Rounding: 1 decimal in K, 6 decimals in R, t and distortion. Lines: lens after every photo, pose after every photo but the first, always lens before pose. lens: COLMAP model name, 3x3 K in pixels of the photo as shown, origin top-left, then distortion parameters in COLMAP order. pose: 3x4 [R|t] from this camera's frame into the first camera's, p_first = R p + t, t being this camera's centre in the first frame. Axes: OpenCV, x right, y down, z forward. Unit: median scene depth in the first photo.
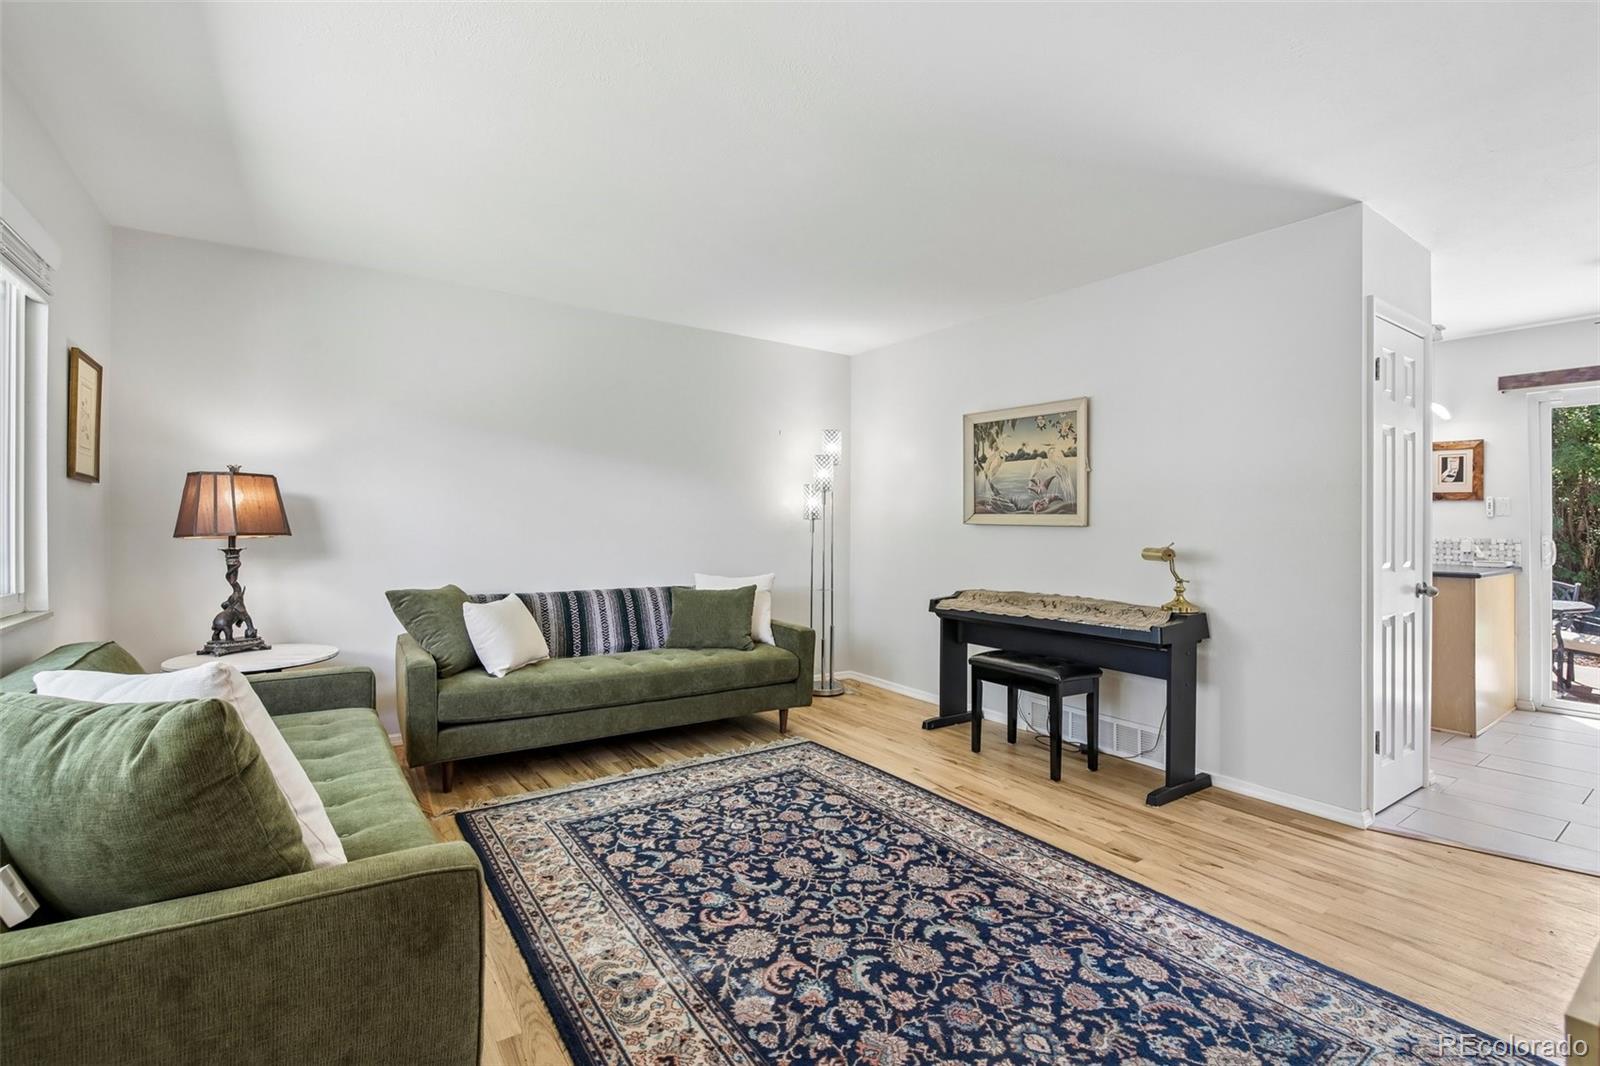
lens RADIAL K [[697.2, 0, 777.0], [0, 697.2, 521.6], [0, 0, 1]] dist [0.007275, -0.008354]
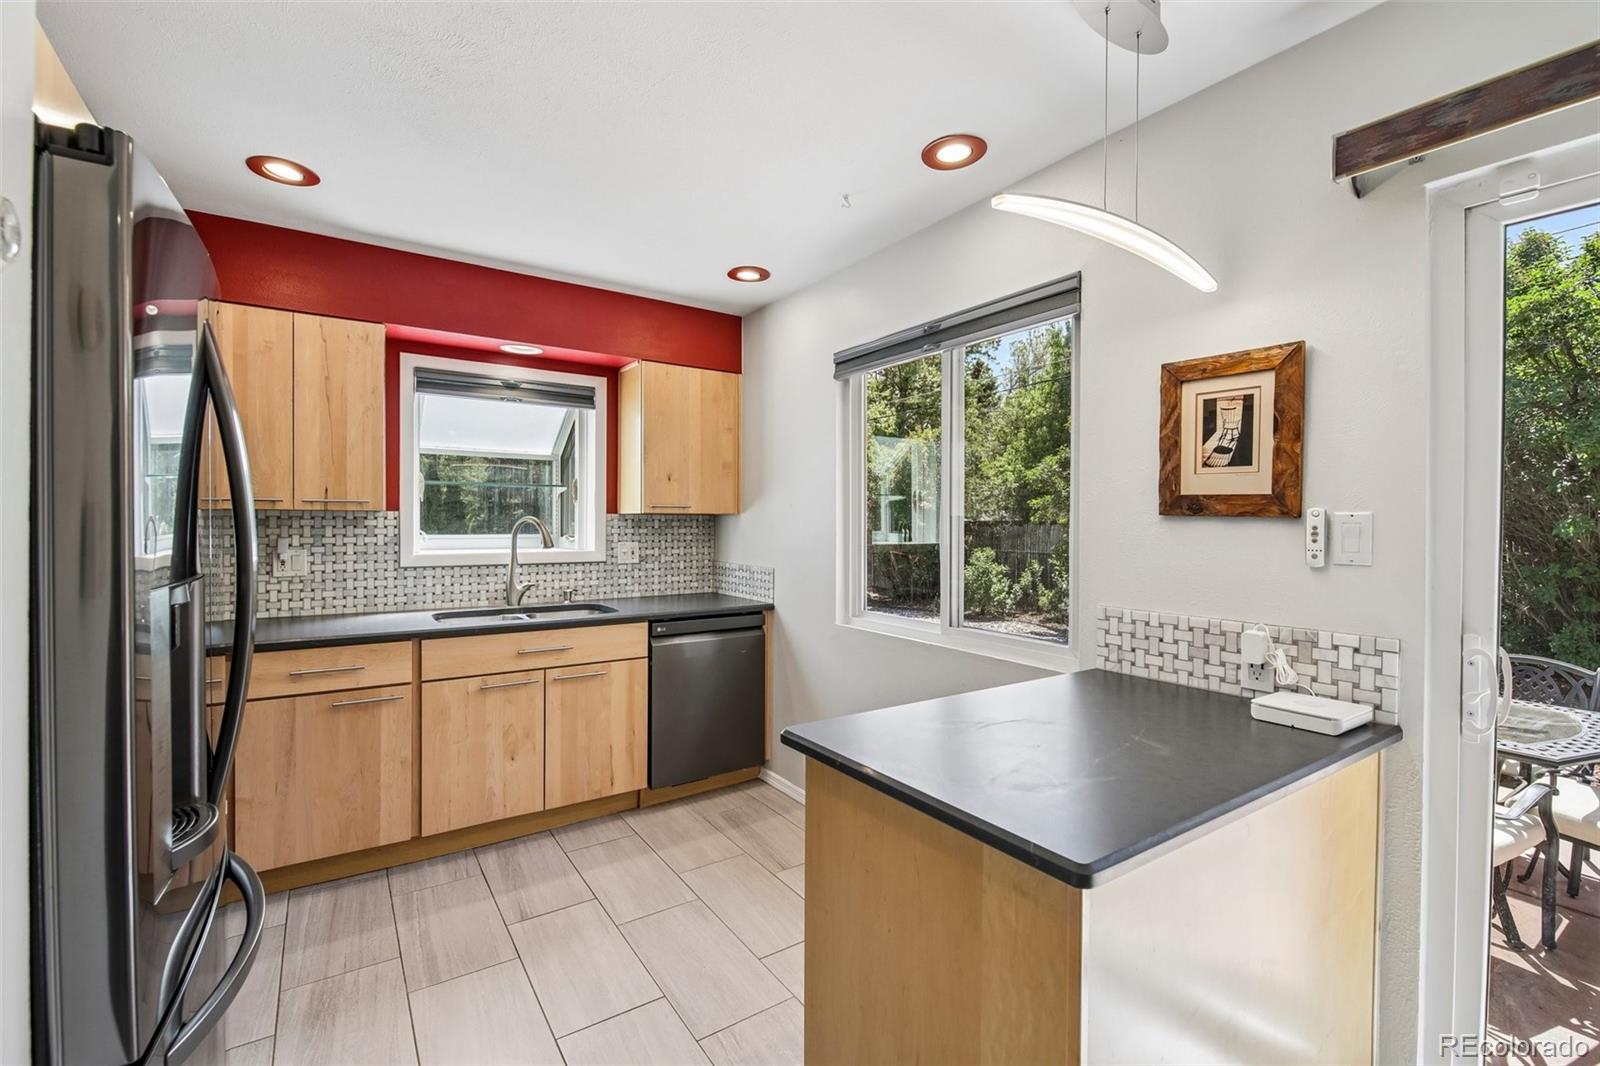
lens RADIAL K [[697.2, 0, 755.2], [0, 697.2, 528.6], [0, 0, 1]] dist [0.007275, -0.008354]
pose [[0.999699, 0.000084, -0.024532, 0.750039], [0.000434, 0.999777, 0.021123, -0.032916], [0.024528, -0.021128, 0.999476, 0.644940]]
